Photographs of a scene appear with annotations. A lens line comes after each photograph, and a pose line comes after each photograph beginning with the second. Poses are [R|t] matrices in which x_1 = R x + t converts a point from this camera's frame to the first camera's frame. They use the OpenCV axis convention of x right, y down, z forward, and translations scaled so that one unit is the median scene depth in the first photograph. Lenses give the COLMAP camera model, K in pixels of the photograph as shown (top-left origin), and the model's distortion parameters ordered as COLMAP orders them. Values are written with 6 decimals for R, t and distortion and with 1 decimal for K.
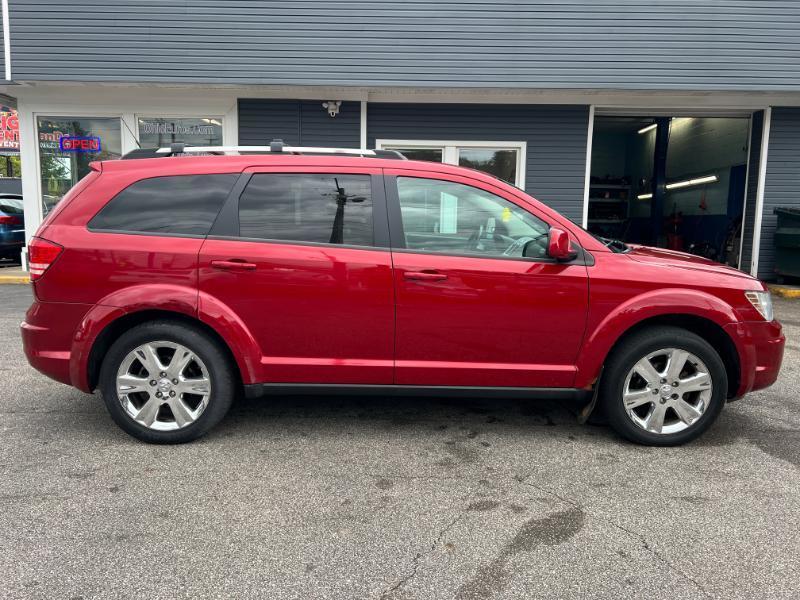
lens RADIAL K [[605.2, 0, 399.7], [0, 605.2, 301.5], [0, 0, 1]] dist [0.045147, -0.051529]
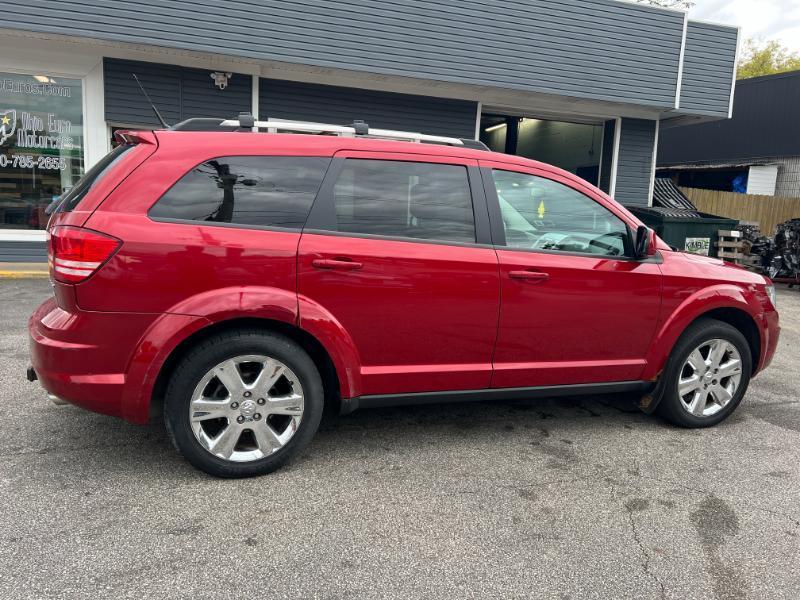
lens RADIAL K [[605.2, 0, 405.1], [0, 605.2, 301.8], [0, 0, 1]] dist [0.045147, -0.051529]
pose [[0.945426, -0.020587, 0.325186, -0.442469], [0.012774, 0.999577, 0.026142, -0.025922], [-0.325586, -0.020561, 0.945289, 0.142484]]
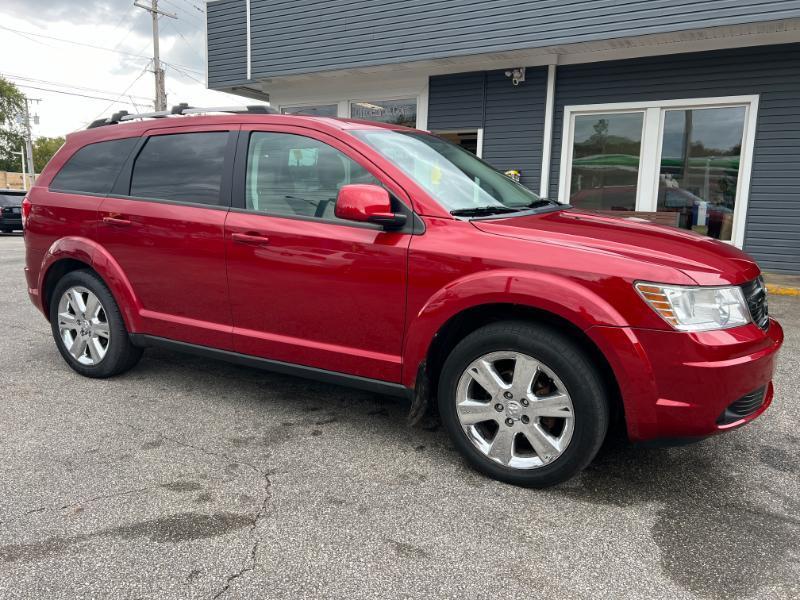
lens RADIAL K [[605.2, 0, 398.7], [0, 605.2, 297.2], [0, 0, 1]] dist [0.045147, -0.051529]
pose [[0.856805, 0.086185, -0.508387, 0.689130], [-0.077417, 0.996258, 0.038417, -0.005251], [0.509796, 0.006442, 0.860271, 0.304834]]
